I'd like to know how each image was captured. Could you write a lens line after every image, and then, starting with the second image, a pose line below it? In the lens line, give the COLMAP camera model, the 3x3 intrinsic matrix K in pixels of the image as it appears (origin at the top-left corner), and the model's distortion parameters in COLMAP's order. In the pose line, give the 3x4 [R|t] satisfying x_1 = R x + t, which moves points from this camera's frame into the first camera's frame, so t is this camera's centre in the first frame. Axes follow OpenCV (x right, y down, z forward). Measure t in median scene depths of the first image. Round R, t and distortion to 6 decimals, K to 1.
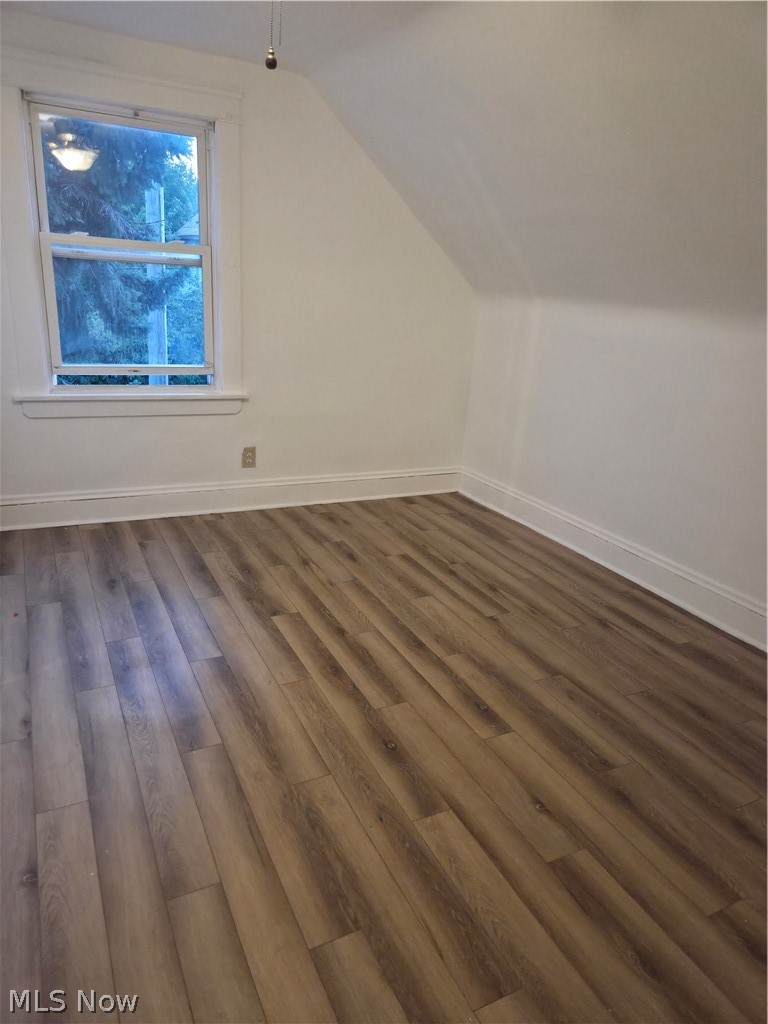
lens RADIAL K [[682.2, 0, 379.3], [0, 682.2, 509.6], [0, 0, 1]] dist [0.039532, -0.045943]
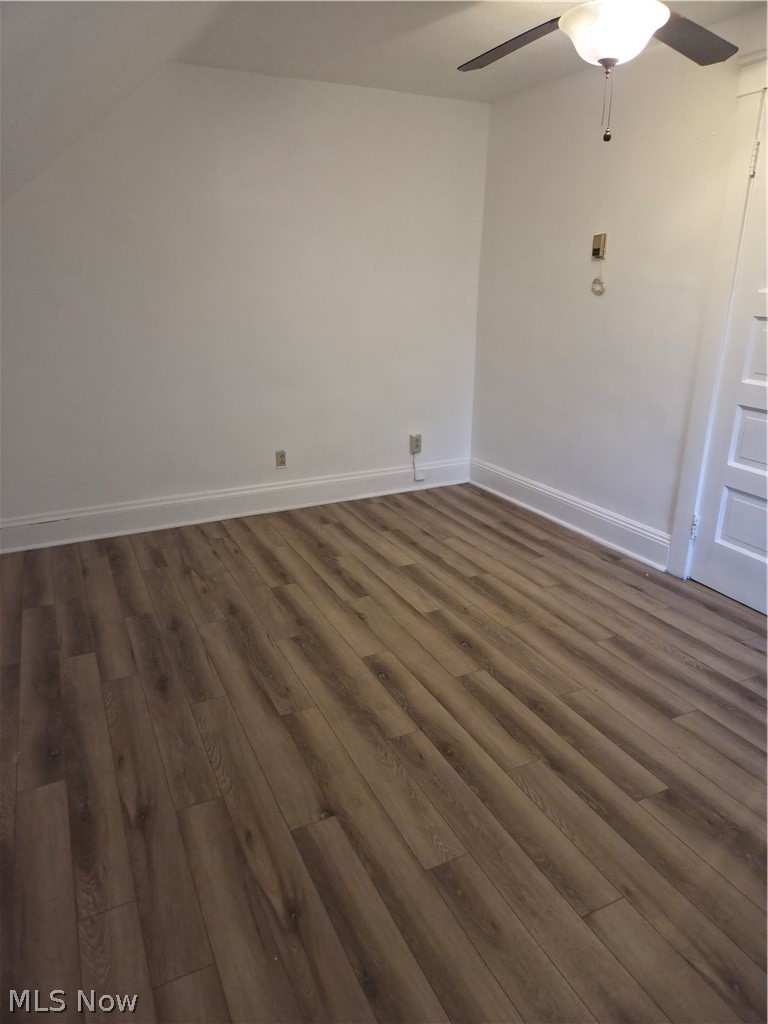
lens RADIAL K [[682.2, 0, 379.3], [0, 682.2, 509.6], [0, 0, 1]] dist [0.039532, -0.045943]
pose [[-0.997817, -0.065855, -0.004985, 0.168704], [-0.055258, 0.791149, 0.609122, -0.524008], [-0.036170, 0.608068, -0.793061, 1.589637]]
